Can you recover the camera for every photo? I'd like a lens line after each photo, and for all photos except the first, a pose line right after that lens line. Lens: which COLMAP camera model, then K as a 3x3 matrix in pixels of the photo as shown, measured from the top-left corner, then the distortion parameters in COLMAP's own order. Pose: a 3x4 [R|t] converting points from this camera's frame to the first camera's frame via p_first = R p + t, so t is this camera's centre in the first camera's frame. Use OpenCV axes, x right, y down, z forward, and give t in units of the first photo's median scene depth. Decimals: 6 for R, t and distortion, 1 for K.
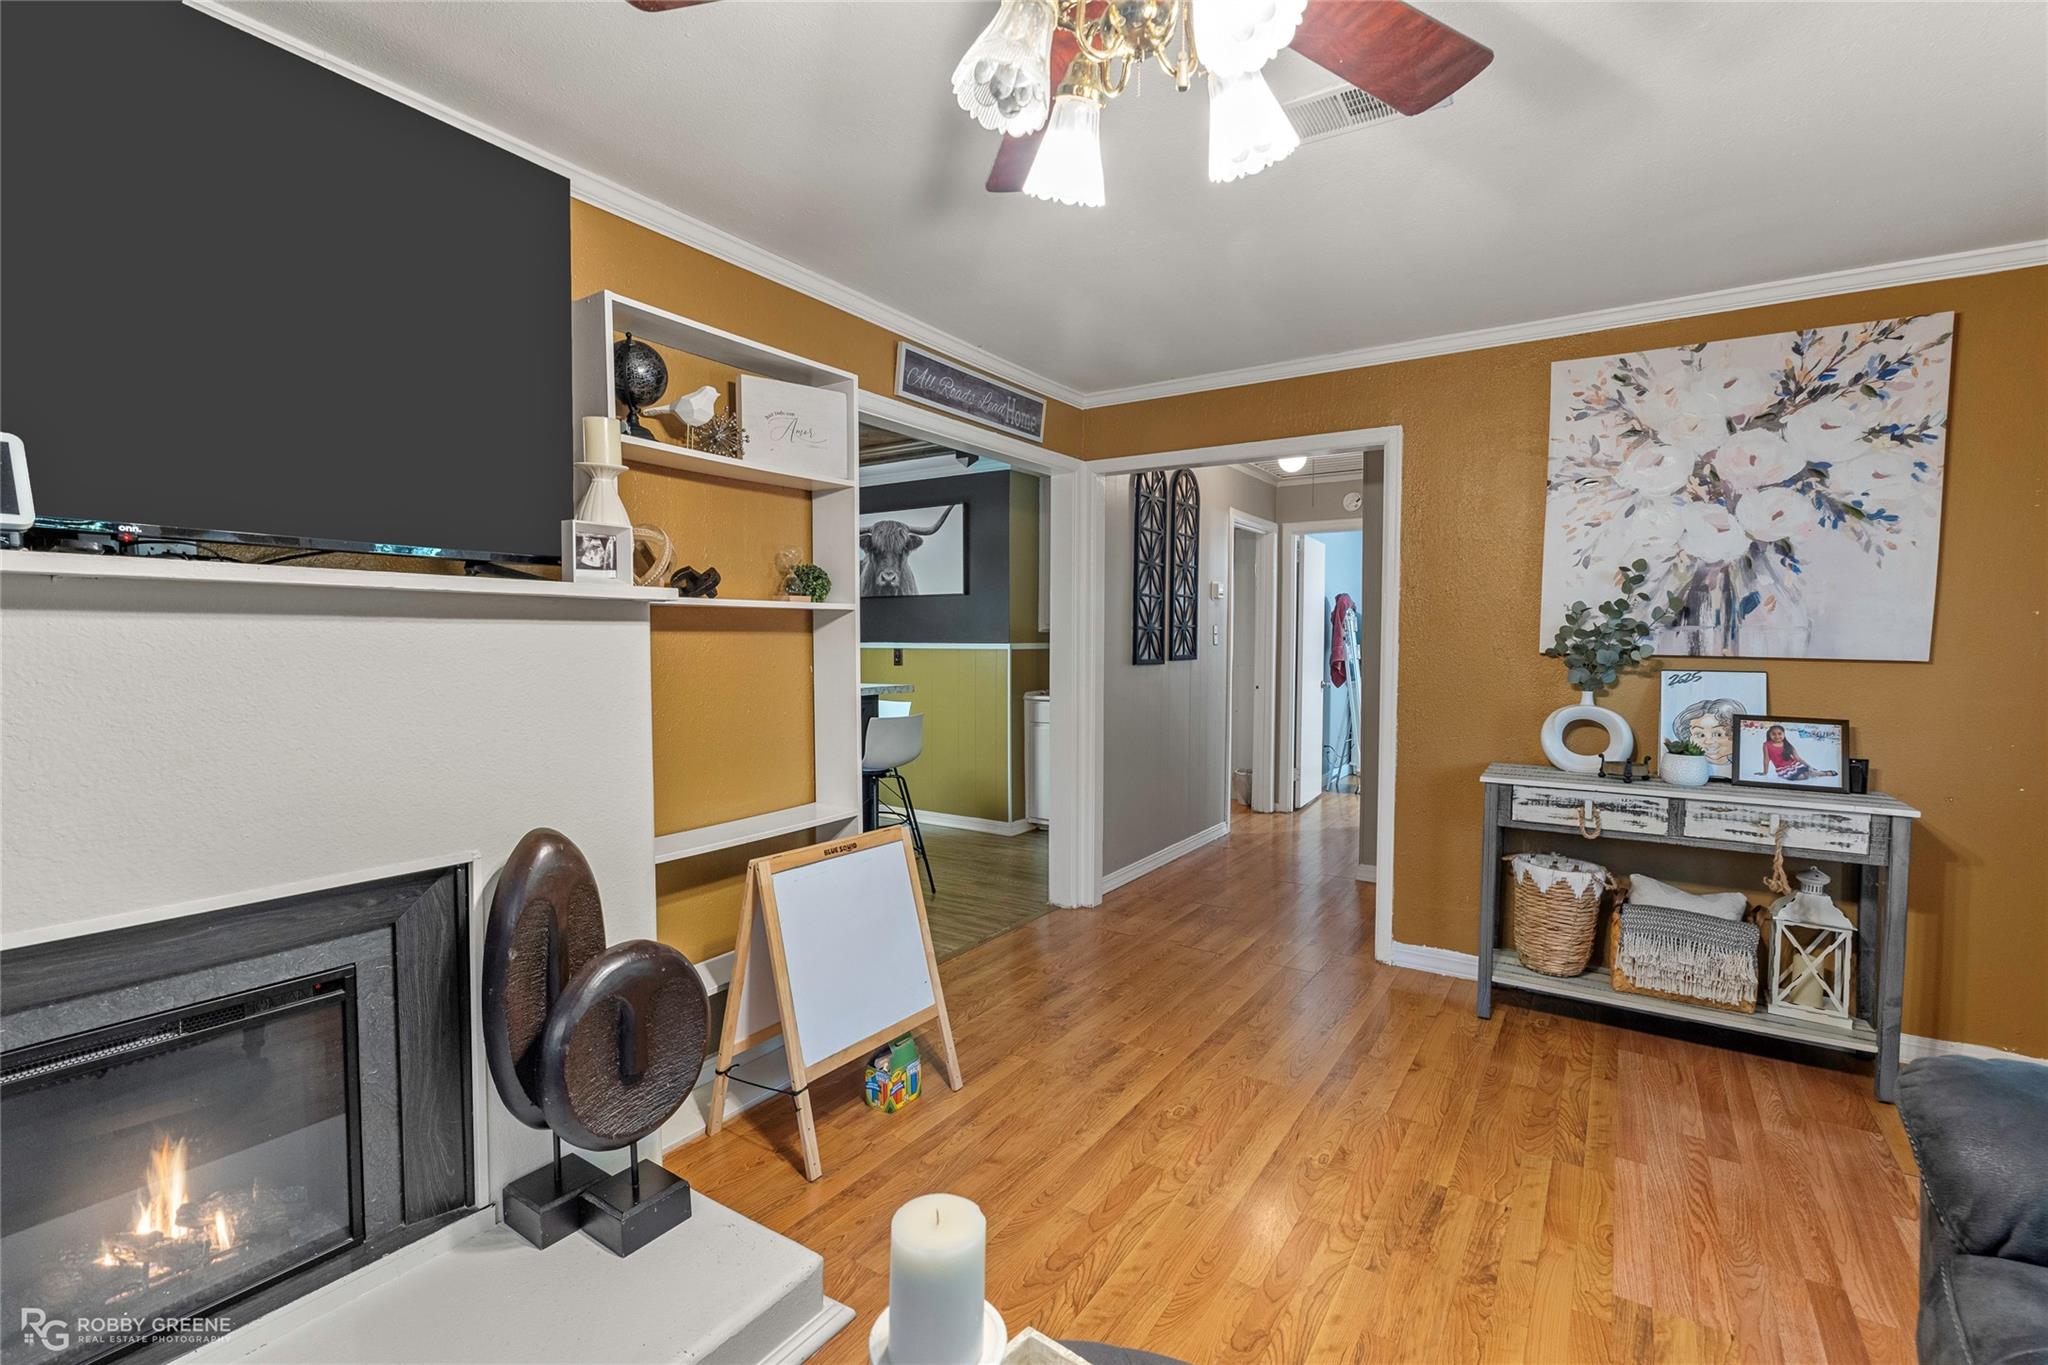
lens RADIAL K [[928.6, 0, 1037.4], [0, 928.6, 680.3], [0, 0, 1]] dist [0.000960, 0.000665]
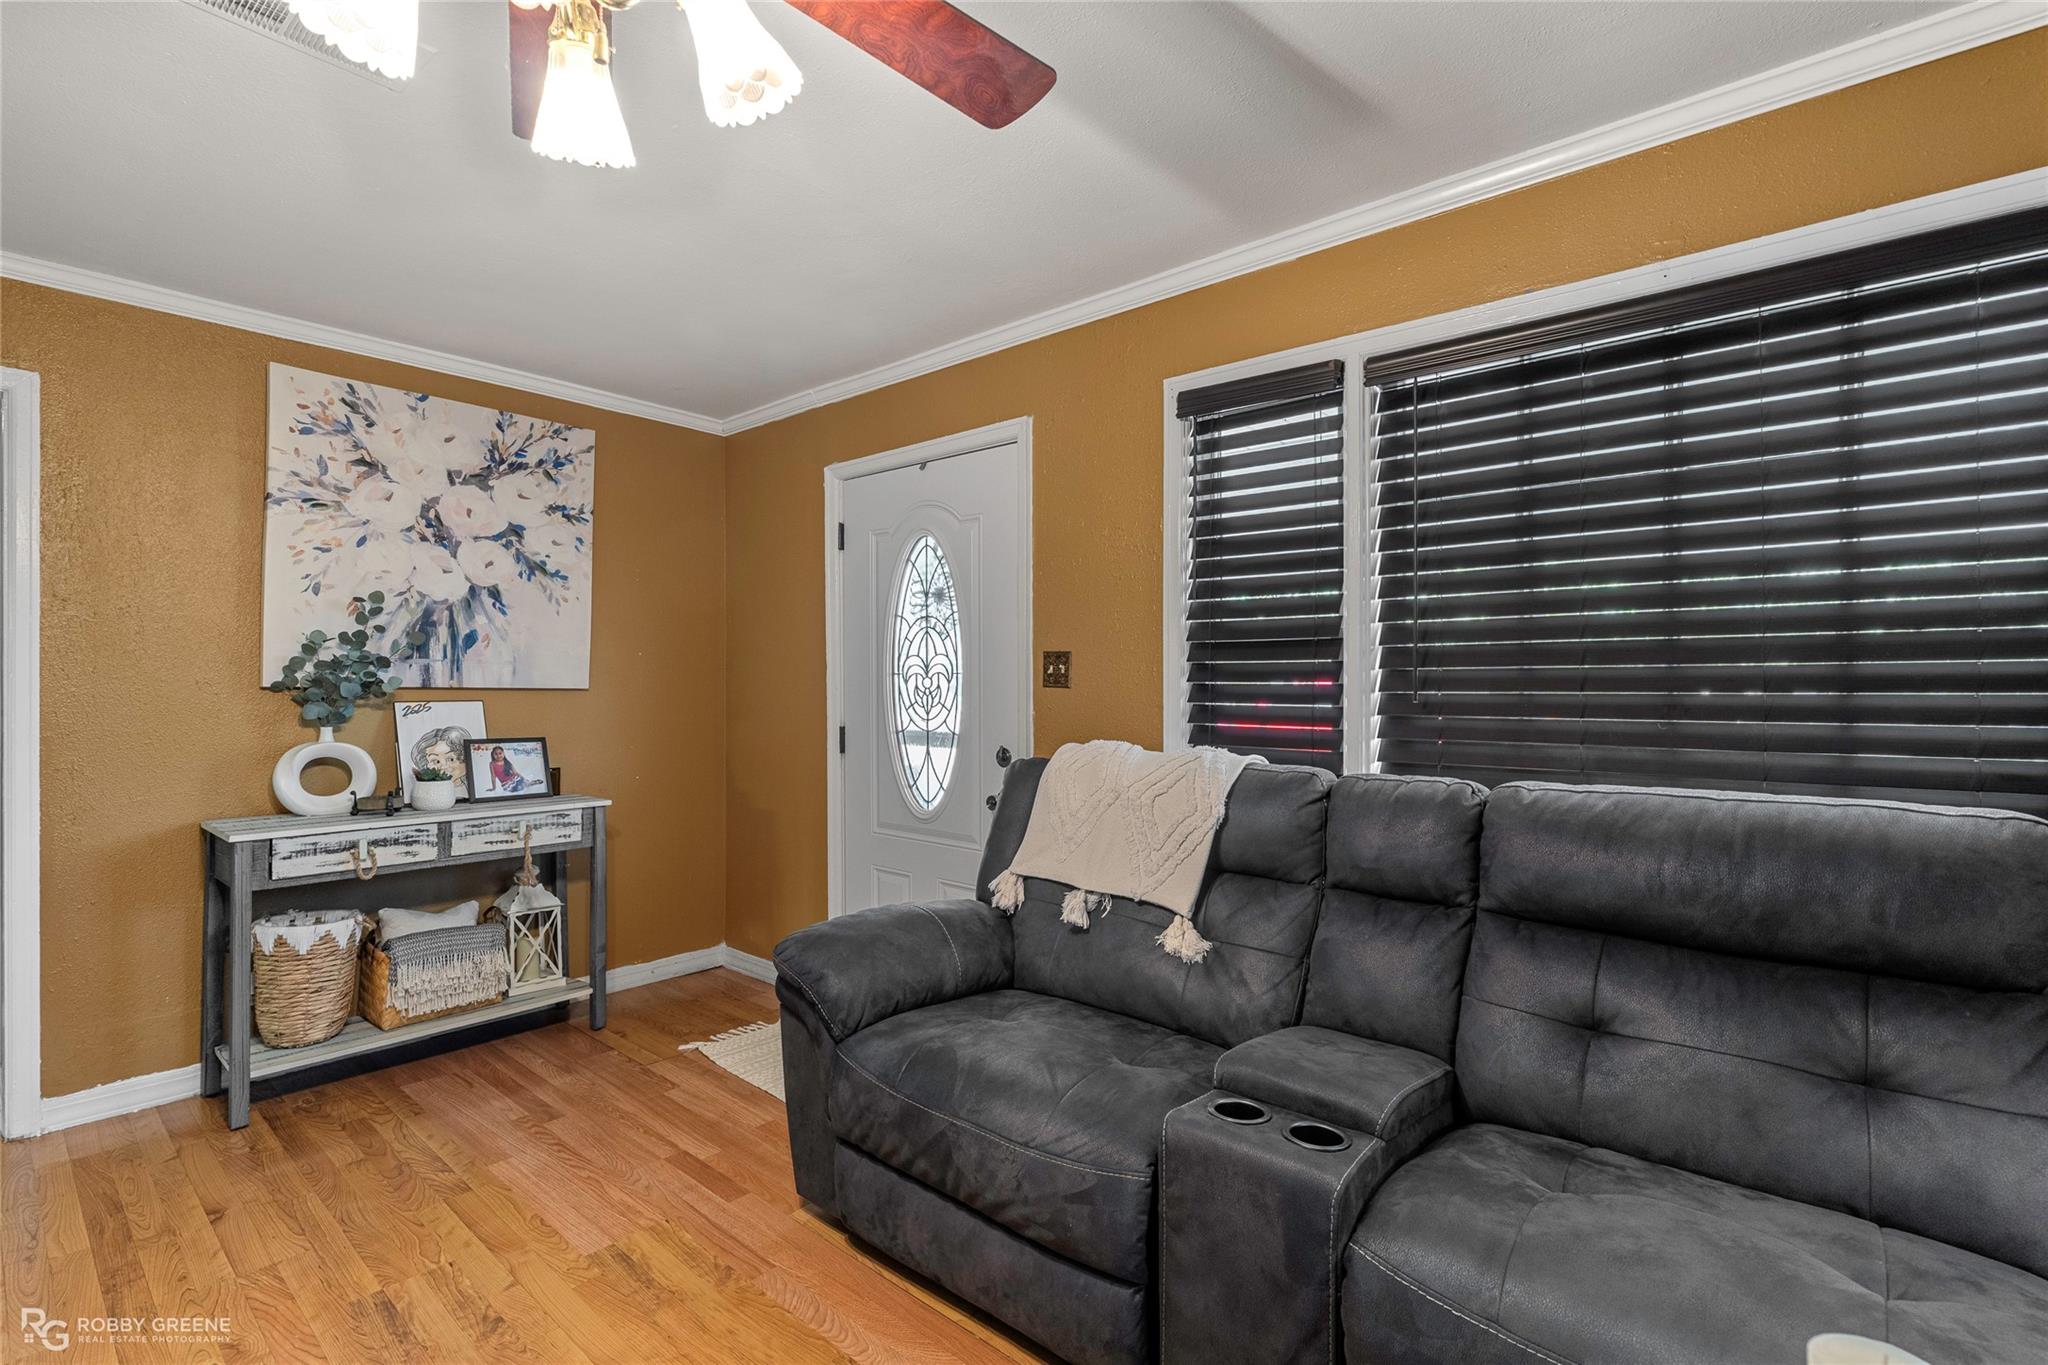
lens RADIAL K [[928.6, 0, 1041.1], [0, 928.6, 679.8], [0, 0, 1]] dist [0.000960, 0.000665]
pose [[0.139490, -0.005046, 0.990211, -0.251875], [0.044940, 0.998989, -0.001240, -0.002267], [-0.989203, 0.044673, 0.139576, 0.169827]]
